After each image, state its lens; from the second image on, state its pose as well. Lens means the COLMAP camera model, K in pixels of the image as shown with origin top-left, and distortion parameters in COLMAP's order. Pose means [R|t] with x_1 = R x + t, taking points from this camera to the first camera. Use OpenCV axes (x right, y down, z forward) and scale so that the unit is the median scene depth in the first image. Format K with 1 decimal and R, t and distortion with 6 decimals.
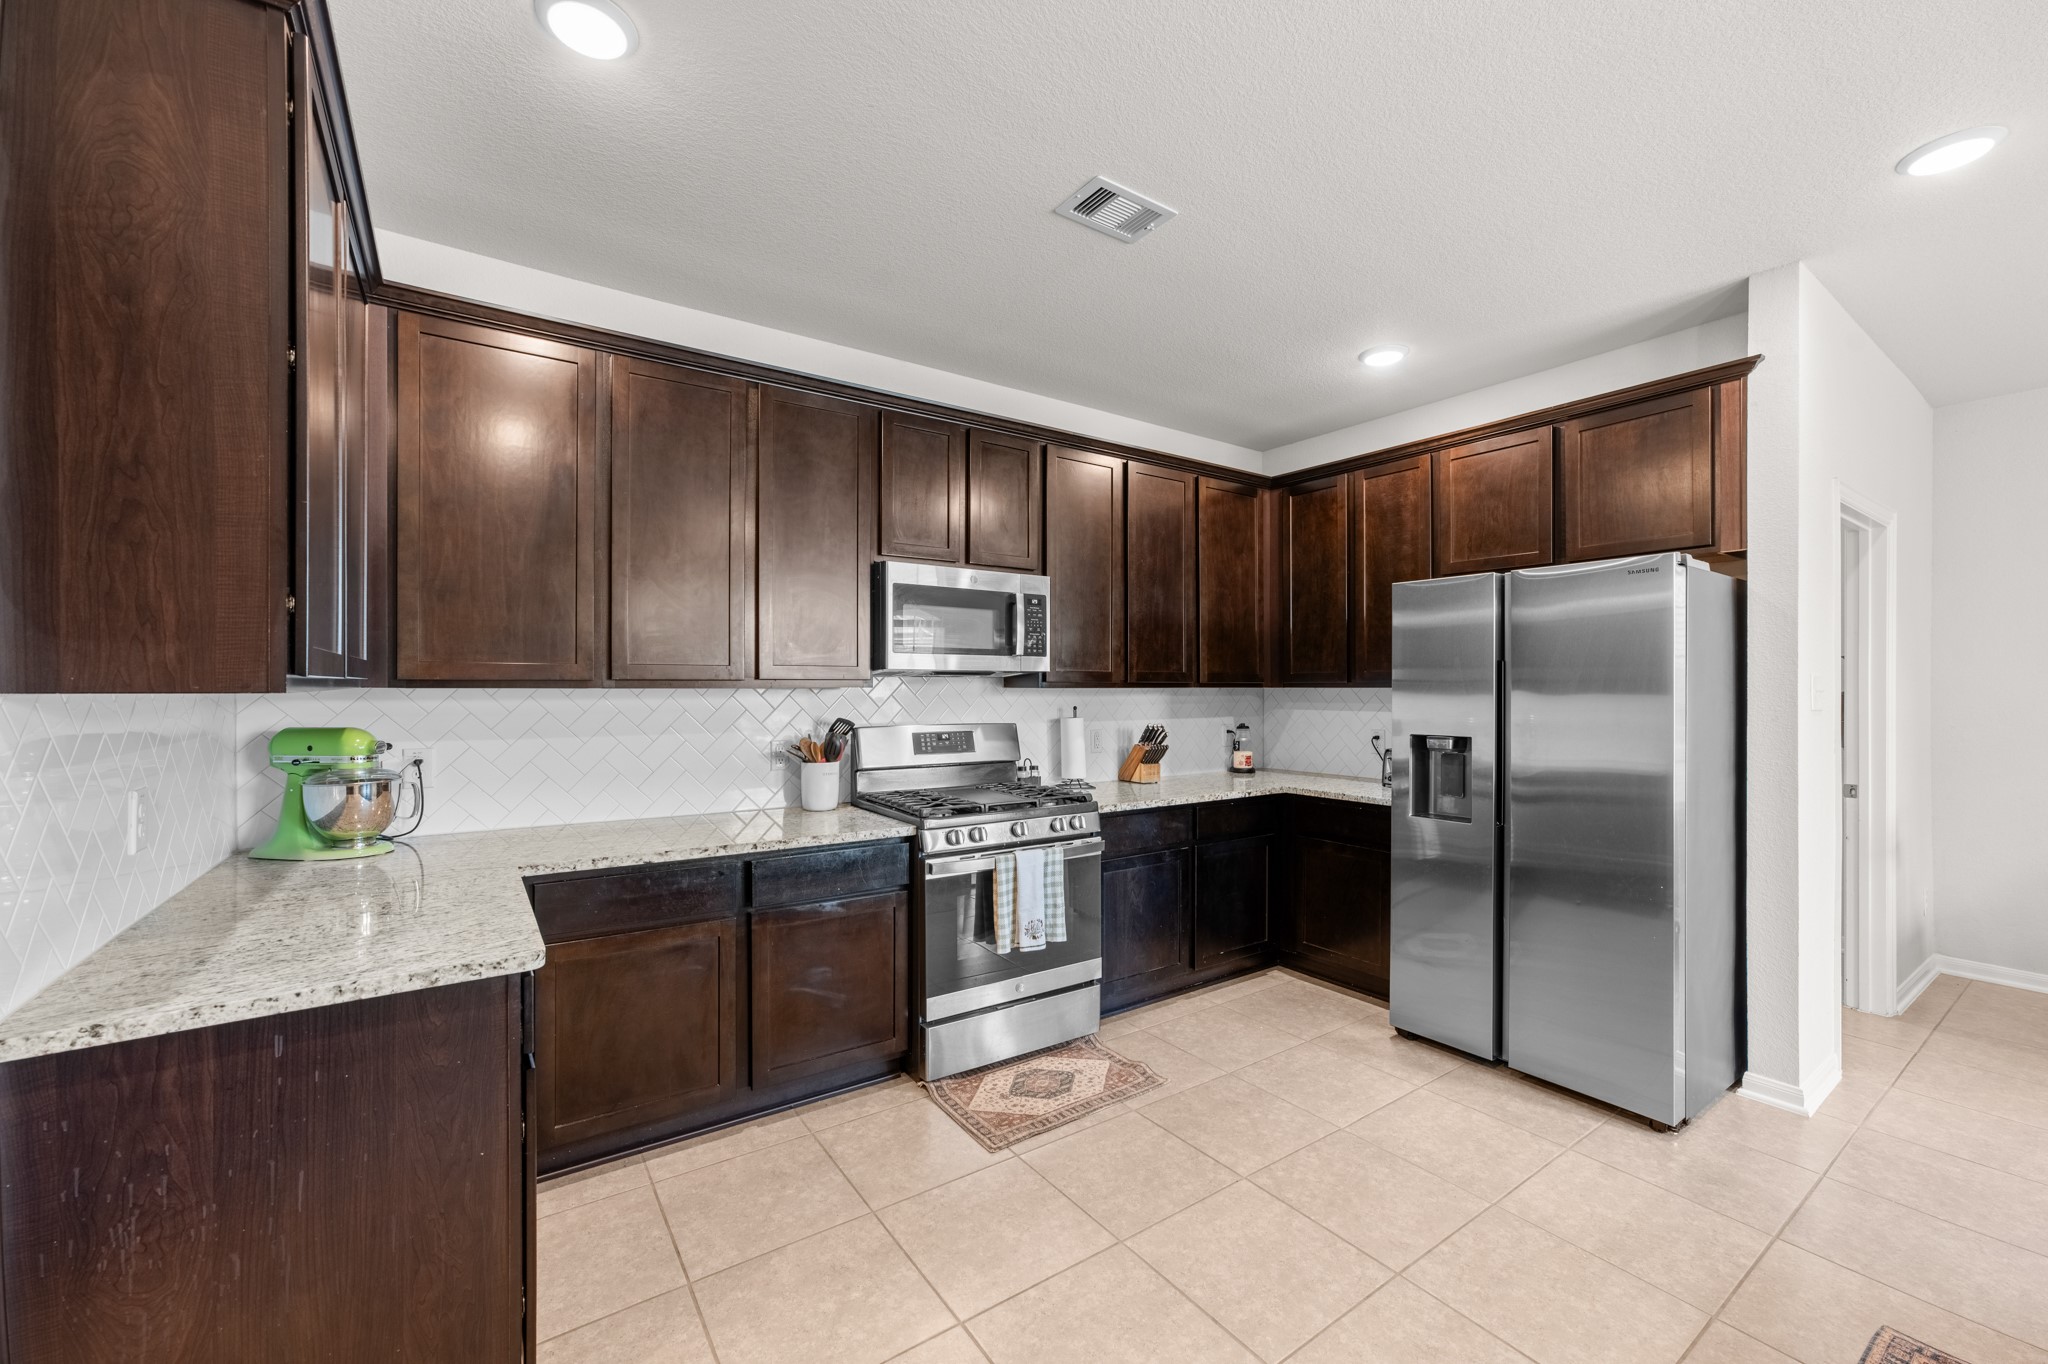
lens RADIAL K [[815.0, 0, 1023.7], [0, 815.0, 689.7], [0, 0, 1]] dist [-0.036056, 0.017522]
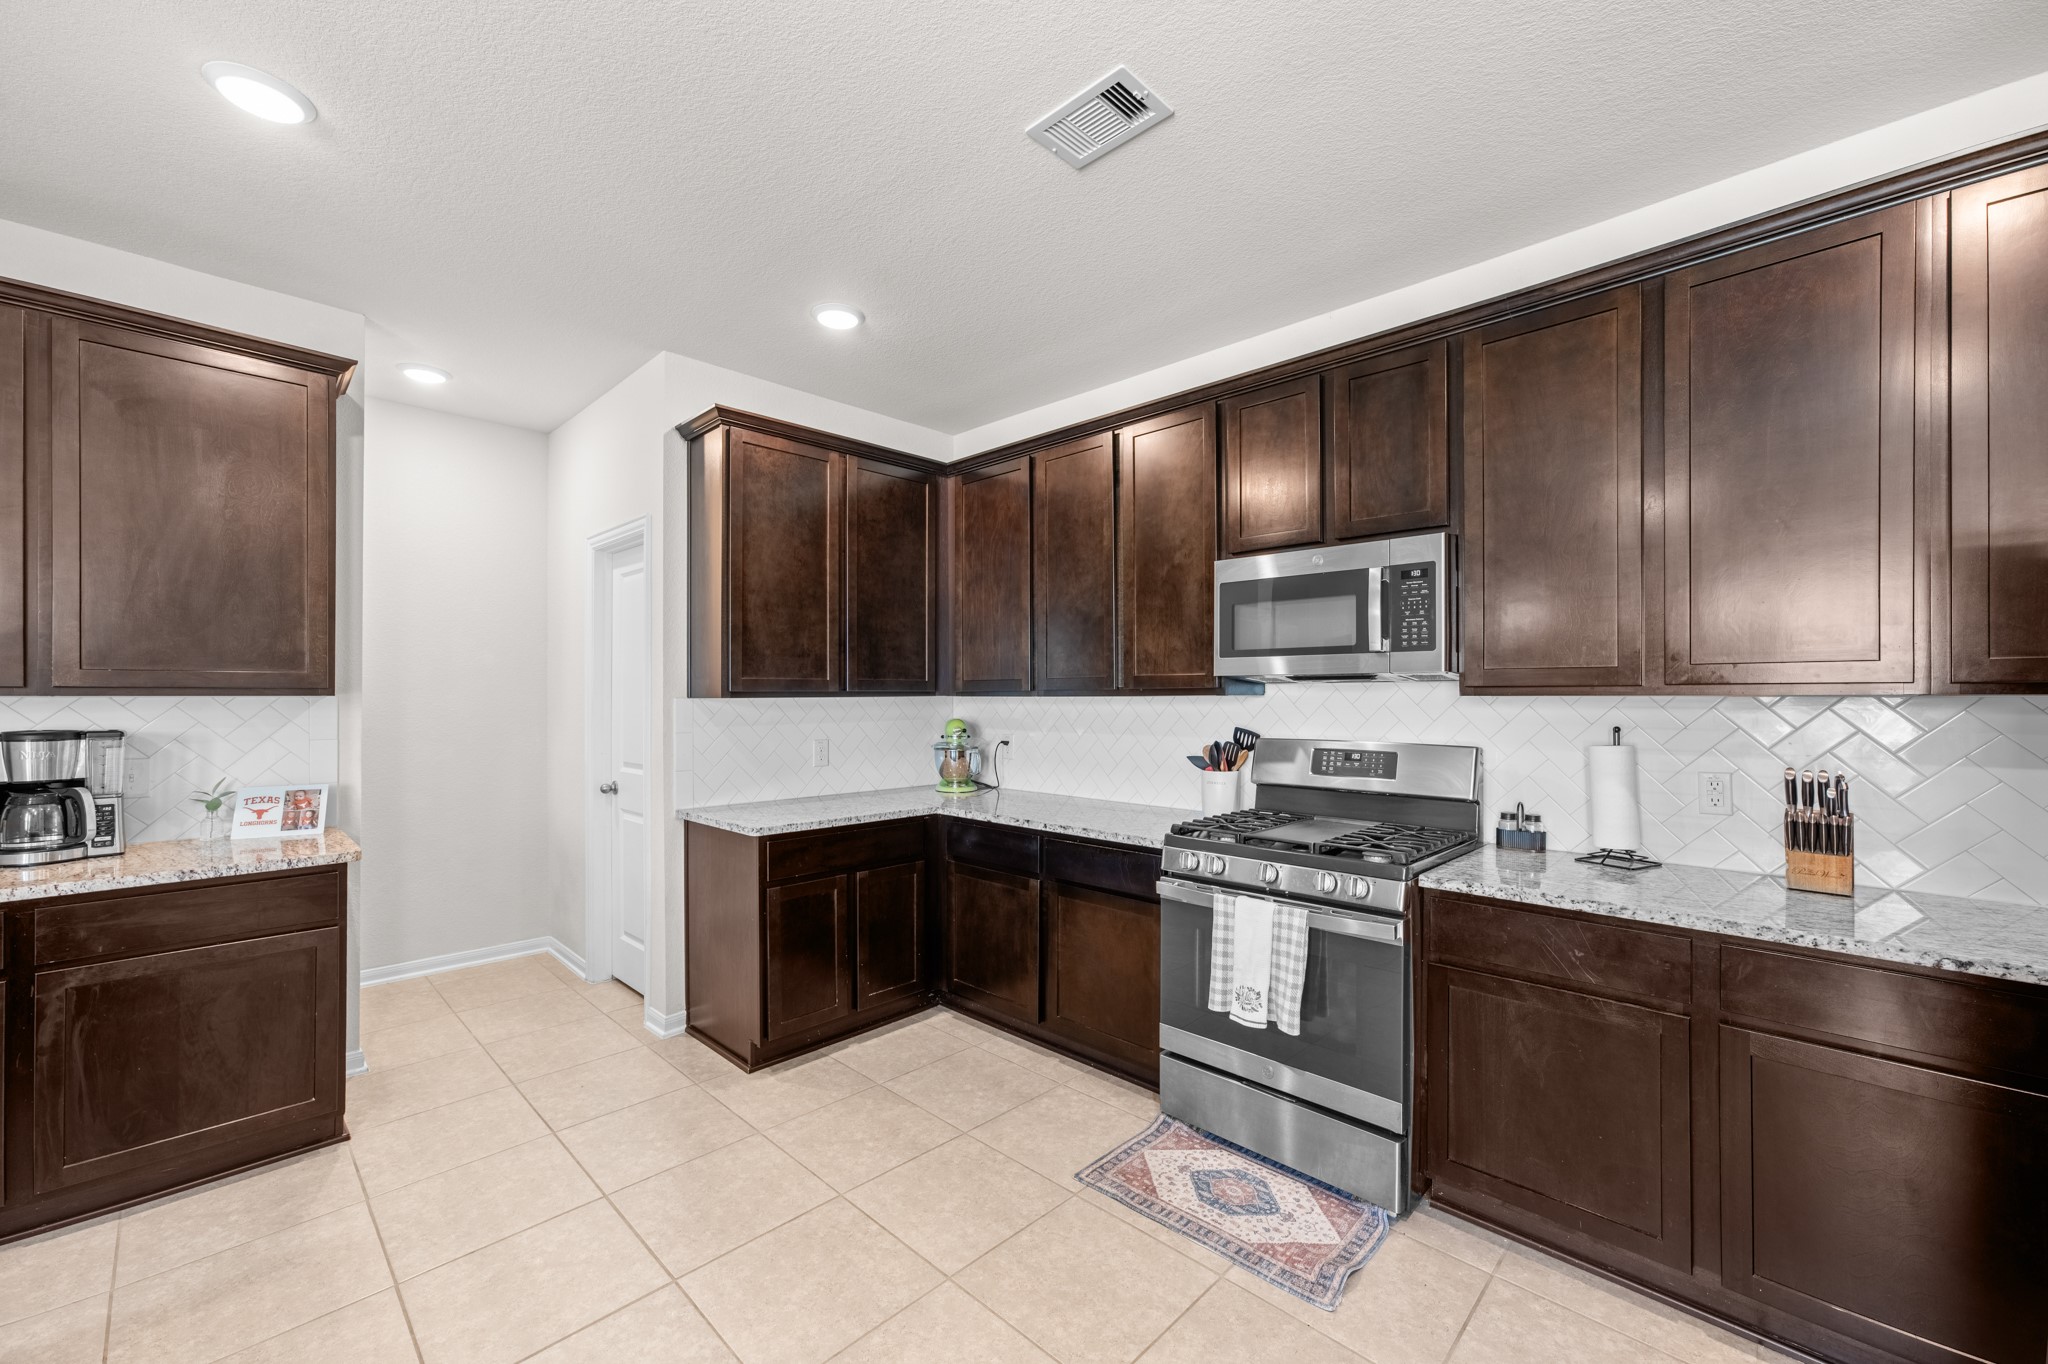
lens RADIAL K [[815.0, 0, 1023.7], [0, 815.0, 689.7], [0, 0, 1]] dist [-0.036056, 0.017522]
pose [[0.194017, -0.008313, -0.980963, 0.746281], [-0.003051, 0.999954, -0.009077, 0.000156], [0.980993, 0.004754, 0.193983, 0.625472]]
